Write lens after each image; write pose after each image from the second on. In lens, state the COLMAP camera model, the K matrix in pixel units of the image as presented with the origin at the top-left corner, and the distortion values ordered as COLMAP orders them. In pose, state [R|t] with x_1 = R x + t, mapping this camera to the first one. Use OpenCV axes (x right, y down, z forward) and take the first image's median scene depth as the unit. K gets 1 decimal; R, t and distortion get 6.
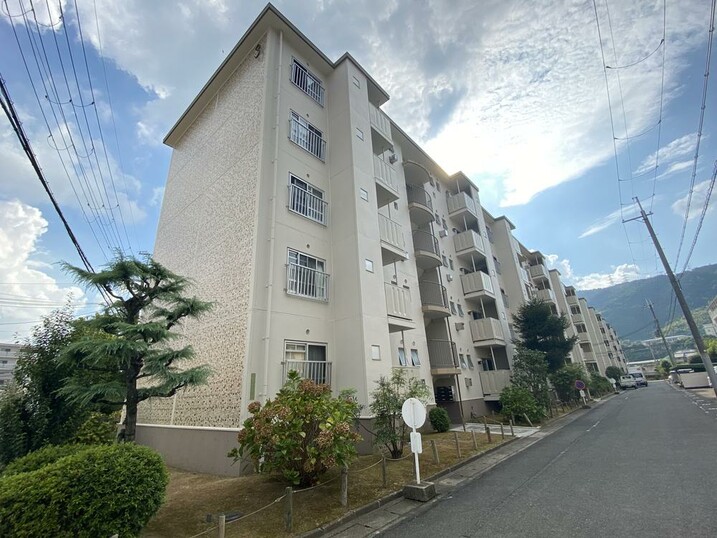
lens RADIAL K [[321.6, 0, 358.5], [0, 321.6, 269.0], [0, 0, 1]] dist [0.001135, 0.000048]
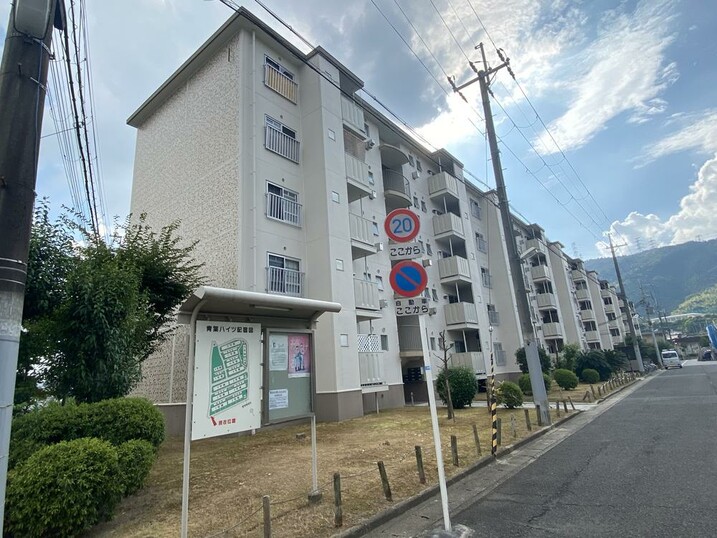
lens RADIAL K [[403.4, 0, 358.5], [0, 403.4, 269.0], [0, 0, 1]] dist [0.026702, -0.023212]
pose [[0.999464, -0.006518, 0.032067, 0.039550], [0.003126, 0.994499, 0.104700, -0.106225], [-0.032573, -0.104544, 0.993987, -0.304241]]
